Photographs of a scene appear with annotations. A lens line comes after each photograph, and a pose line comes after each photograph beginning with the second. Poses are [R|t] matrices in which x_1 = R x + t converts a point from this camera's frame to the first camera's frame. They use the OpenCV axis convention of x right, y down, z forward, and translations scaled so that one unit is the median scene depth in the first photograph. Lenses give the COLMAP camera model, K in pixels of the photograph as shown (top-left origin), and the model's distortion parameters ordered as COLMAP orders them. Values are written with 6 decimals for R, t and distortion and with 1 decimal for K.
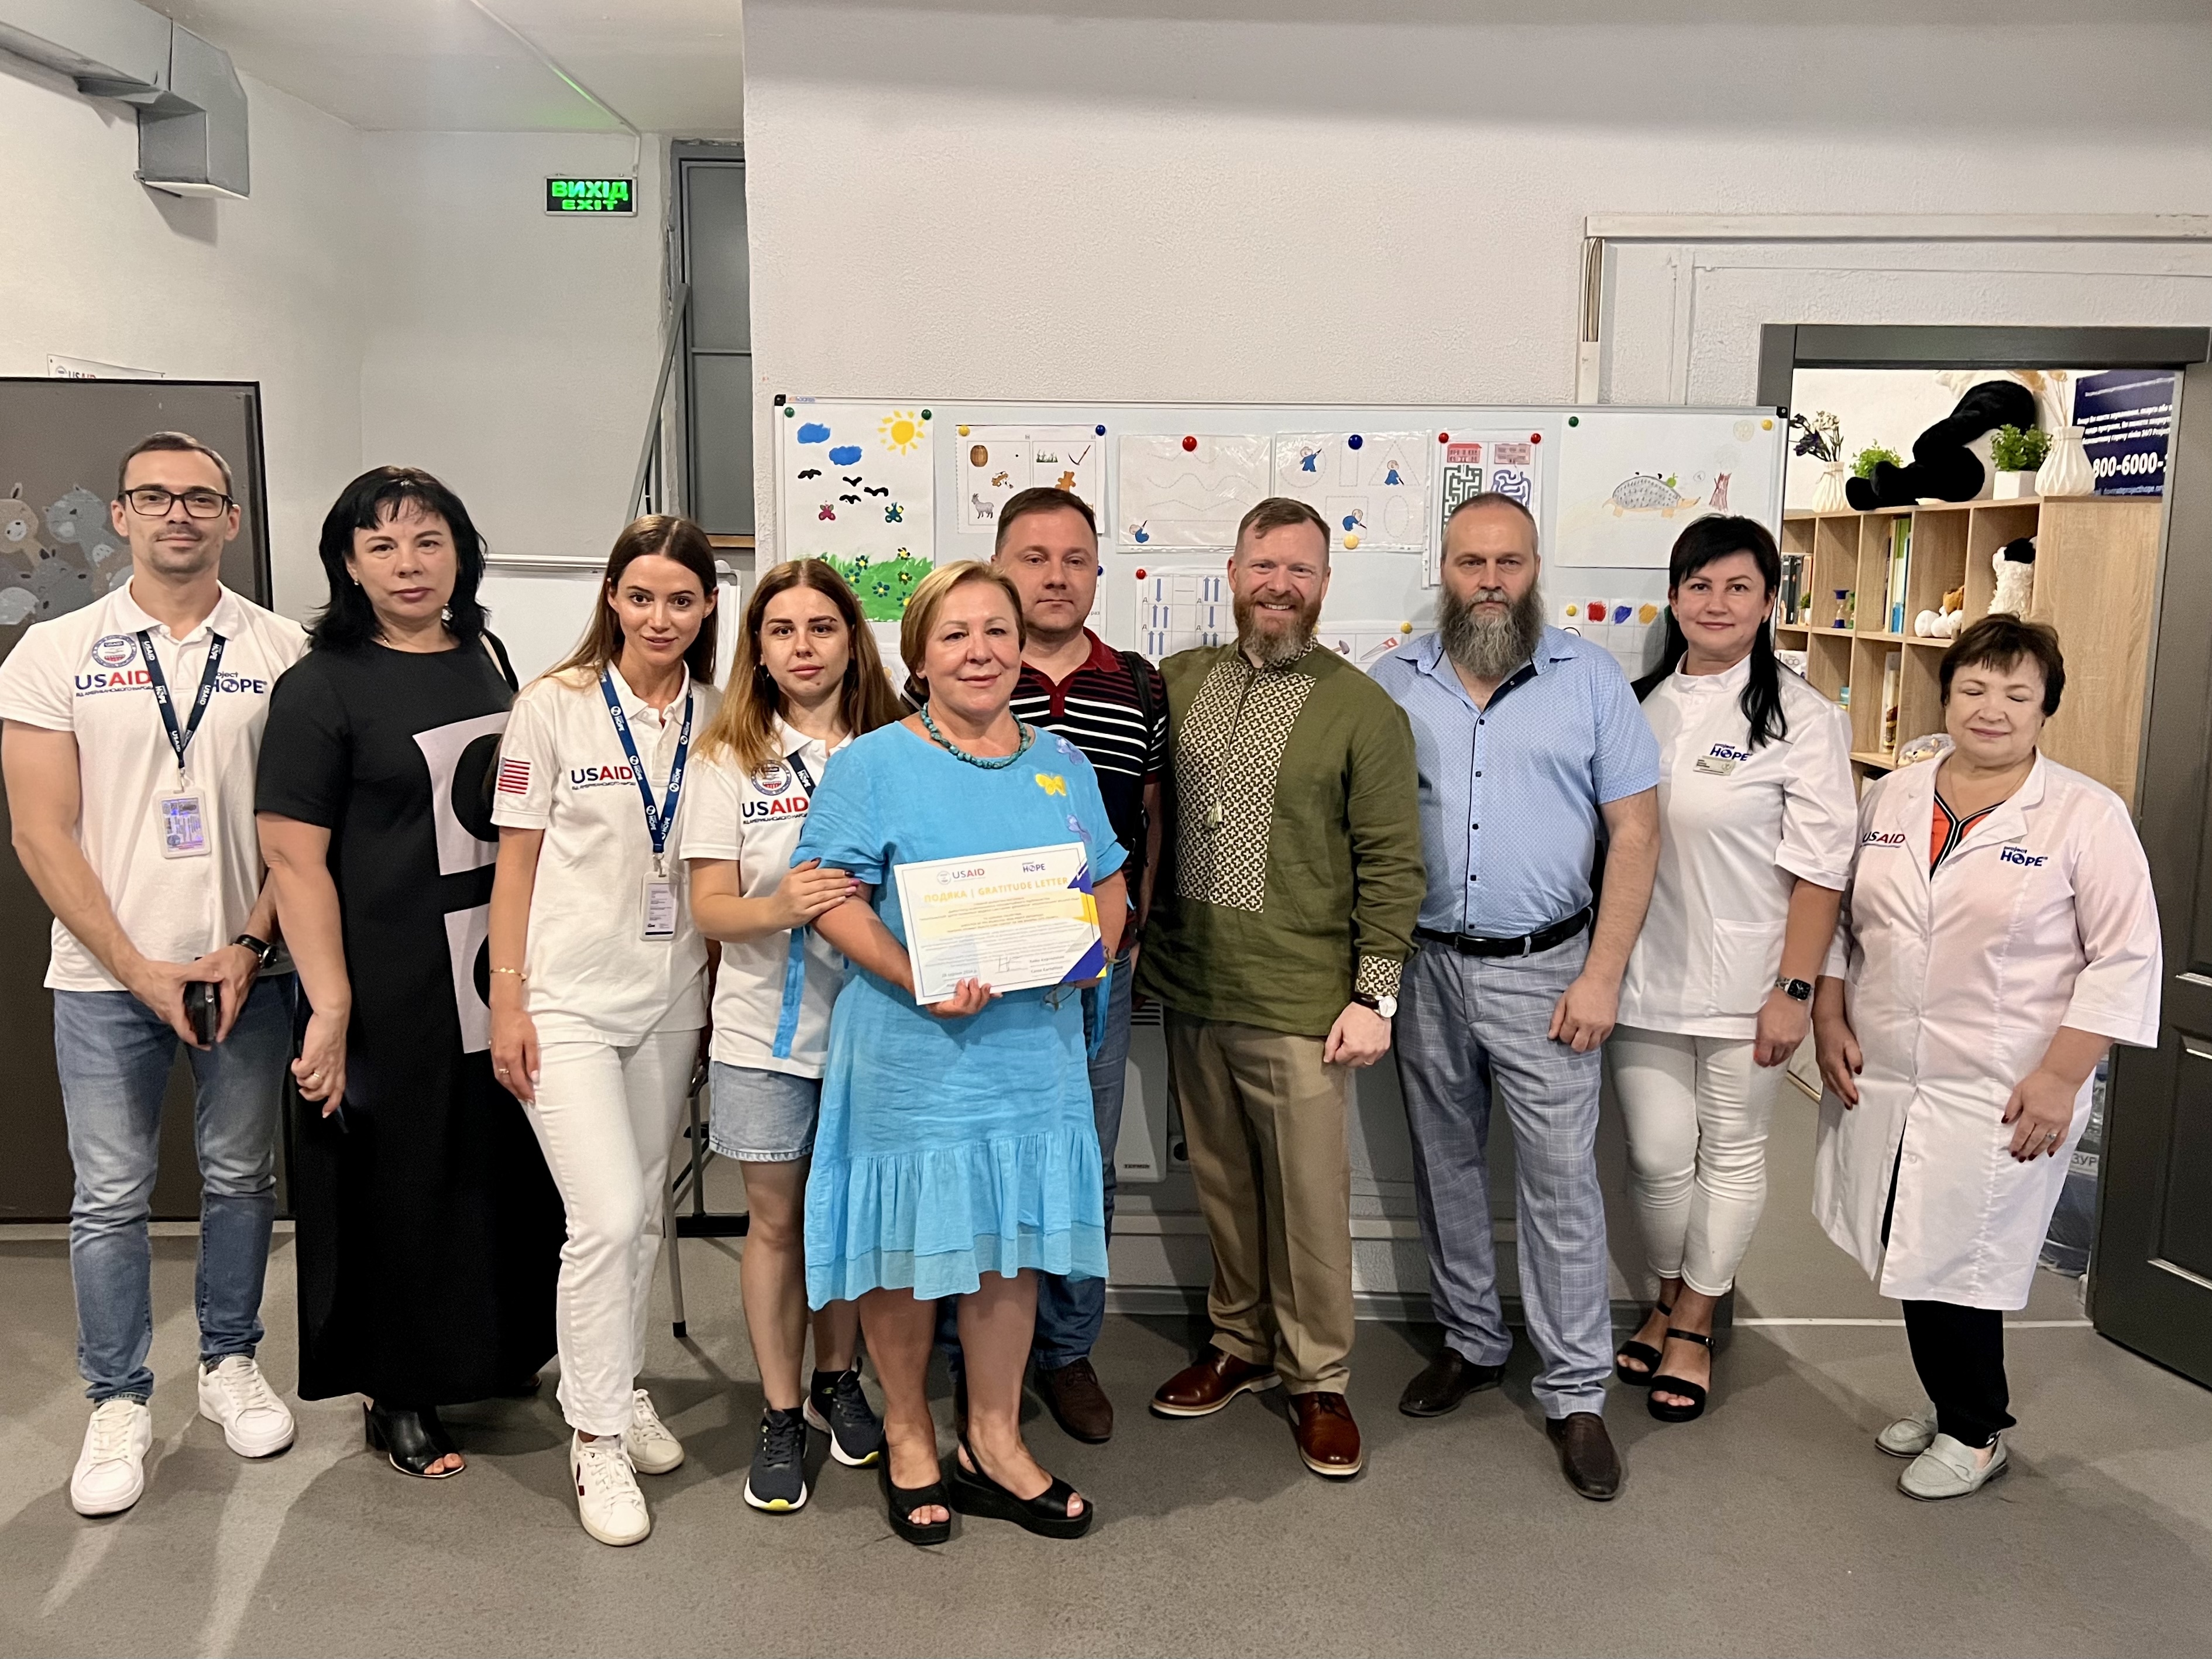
lens RADIAL K [[1697.6, 0, 1108.5], [0, 1697.6, 823.6], [0, 0, 1]] dist [-0.002726, 0.000097]
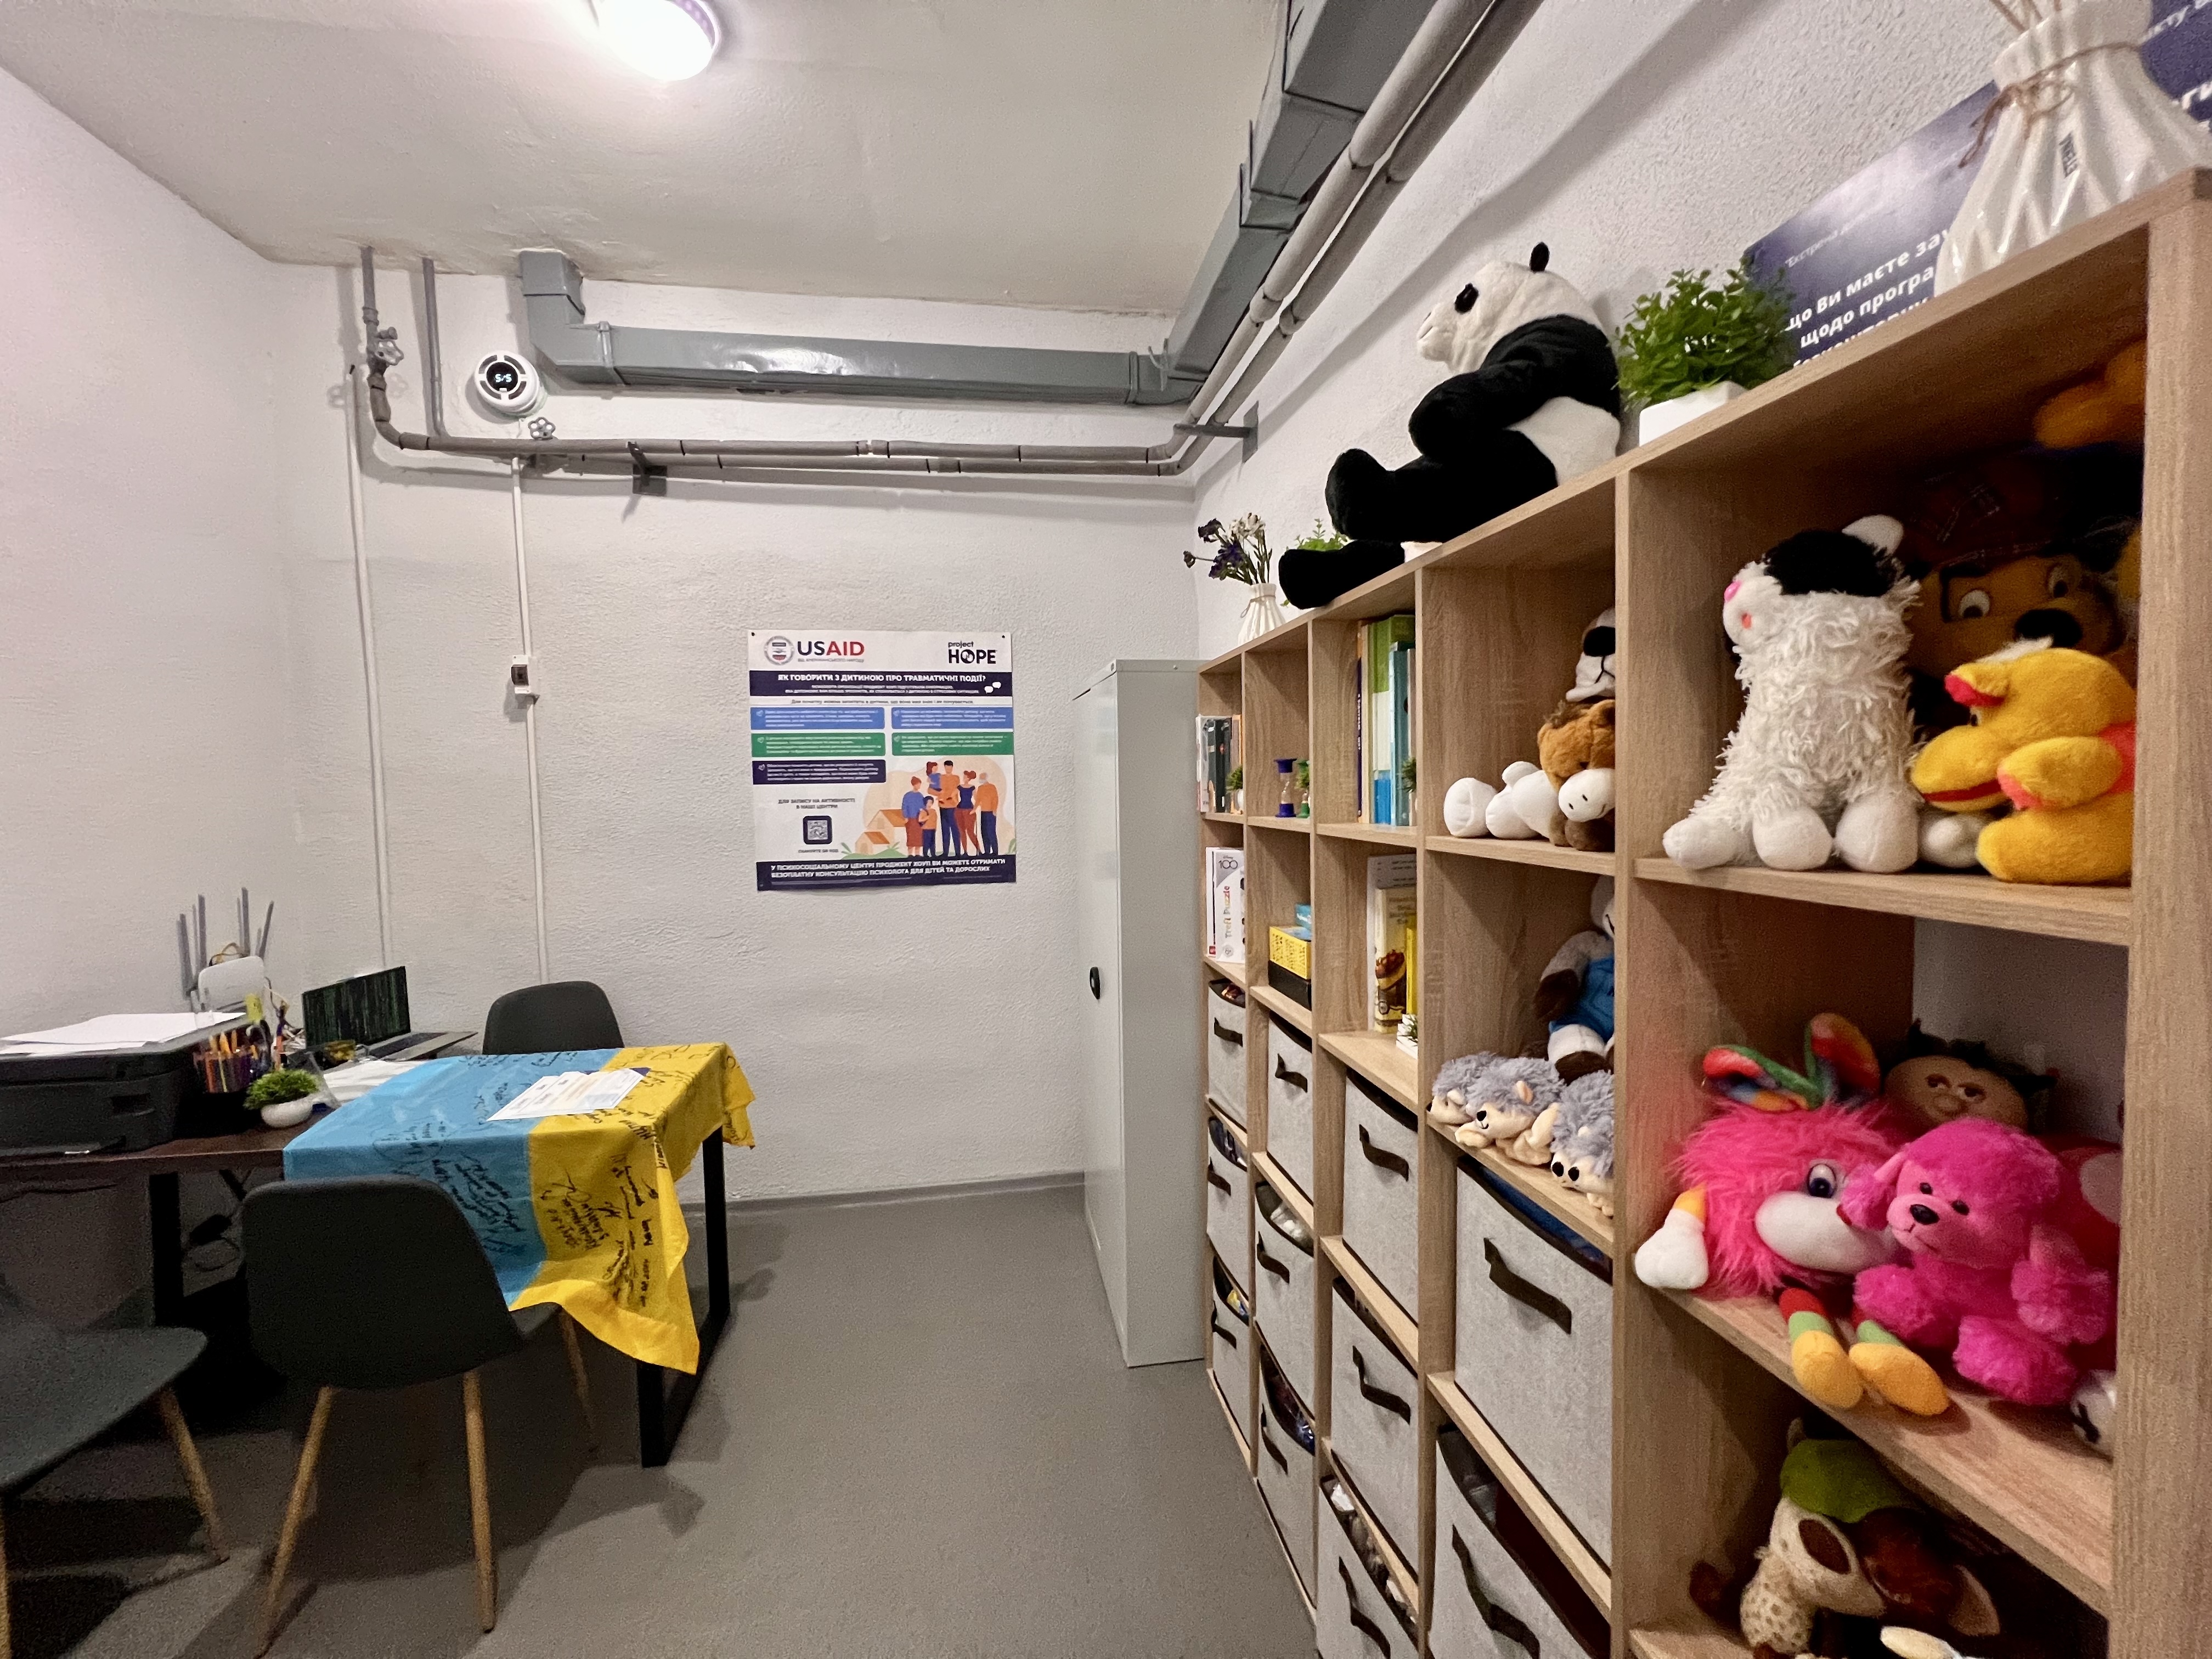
lens RADIAL K [[891.9, 0, 1101.9], [0, 891.9, 835.0], [0, 0, 1]] dist [0.000079, -0.000006]
pose [[0.978789, -0.038216, 0.201277, 0.305368], [0.057152, 0.994380, -0.089122, -0.085607], [-0.196740, 0.098735, 0.975472, 0.711821]]
